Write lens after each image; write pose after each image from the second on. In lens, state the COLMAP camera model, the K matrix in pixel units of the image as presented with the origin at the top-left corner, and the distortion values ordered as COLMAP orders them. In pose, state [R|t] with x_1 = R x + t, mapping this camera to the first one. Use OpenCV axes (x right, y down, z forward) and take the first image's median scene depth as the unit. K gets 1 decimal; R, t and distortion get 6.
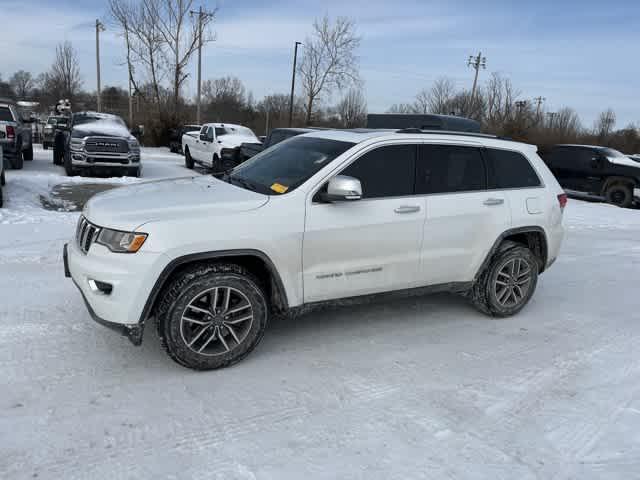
lens RADIAL K [[450.0, 0, 316.4], [0, 450.0, 240.0], [0, 0, 1]] dist [0.049580, -0.056393]
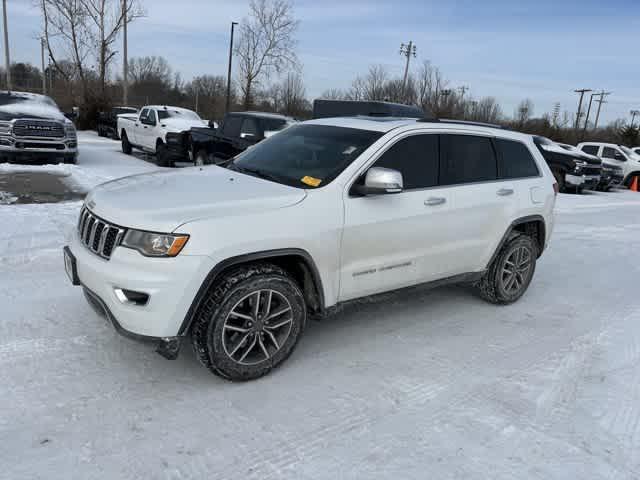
lens RADIAL K [[450.0, 0, 316.4], [0, 450.0, 240.0], [0, 0, 1]] dist [0.049580, -0.056393]
pose [[0.988691, -0.025365, 0.147805, -0.151471], [0.020717, 0.999244, 0.032901, -0.016488], [-0.148528, -0.029467, 0.988469, 0.052197]]
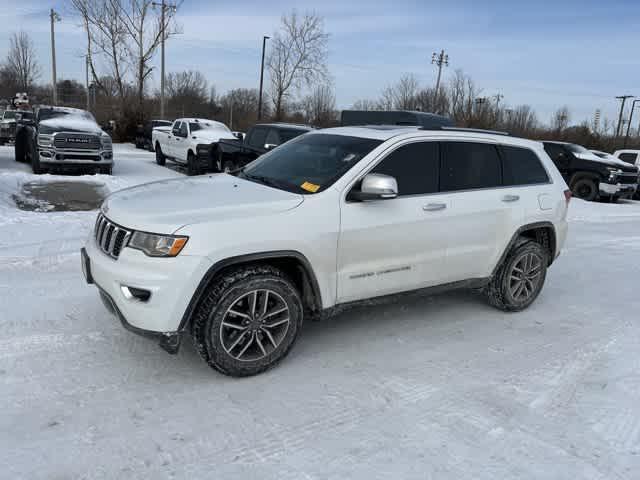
lens RADIAL K [[450.0, 0, 316.4], [0, 450.0, 240.0], [0, 0, 1]] dist [0.049580, -0.056393]
pose [[0.996845, -0.016788, 0.077582, -0.104553], [0.016085, 0.999824, 0.009675, -0.006805], [-0.077731, -0.008397, 0.996939, 0.018844]]
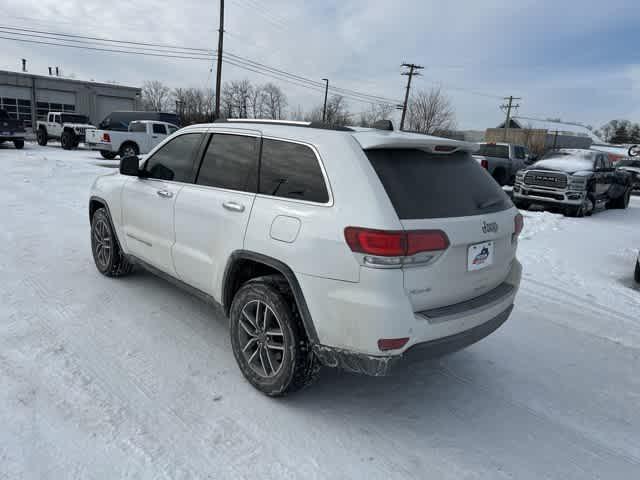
lens RADIAL K [[450.0, 0, 316.4], [0, 450.0, 240.0], [0, 0, 1]] dist [0.049580, -0.056393]
pose [[0.481511, 0.172080, -0.859381, 0.399074], [-0.243189, 0.968266, 0.057624, -0.065473], [0.842025, 0.181246, 0.508078, 0.383485]]
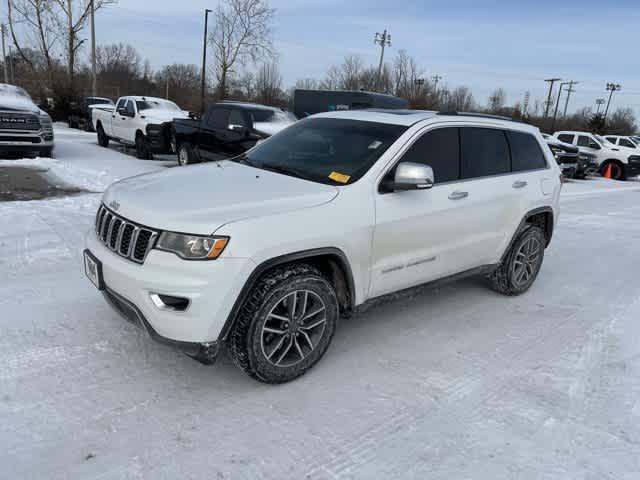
lens RADIAL K [[450.0, 0, 316.4], [0, 450.0, 240.0], [0, 0, 1]] dist [0.049580, -0.056393]
pose [[0.978362, -0.048214, 0.201204, -0.226058], [0.037629, 0.997715, 0.056107, -0.028921], [-0.203450, -0.047322, 0.977941, 0.079031]]
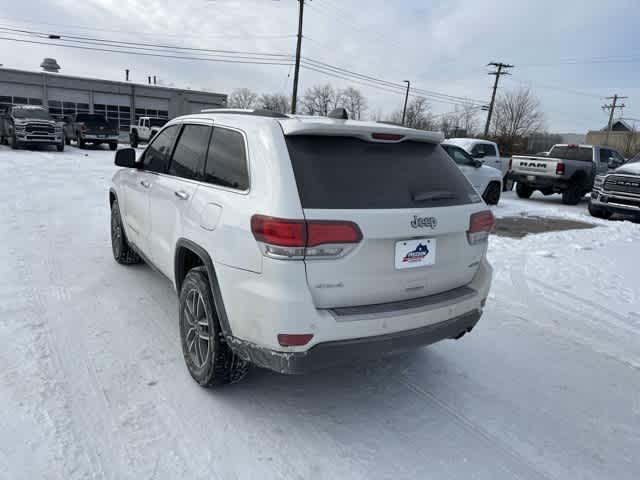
lens RADIAL K [[450.0, 0, 316.4], [0, 450.0, 240.0], [0, 0, 1]] dist [0.049580, -0.056393]
pose [[0.310659, 0.180219, -0.933280, 0.455785], [-0.268661, 0.958474, 0.095656, -0.096050], [0.911763, 0.221019, 0.346176, 0.556804]]
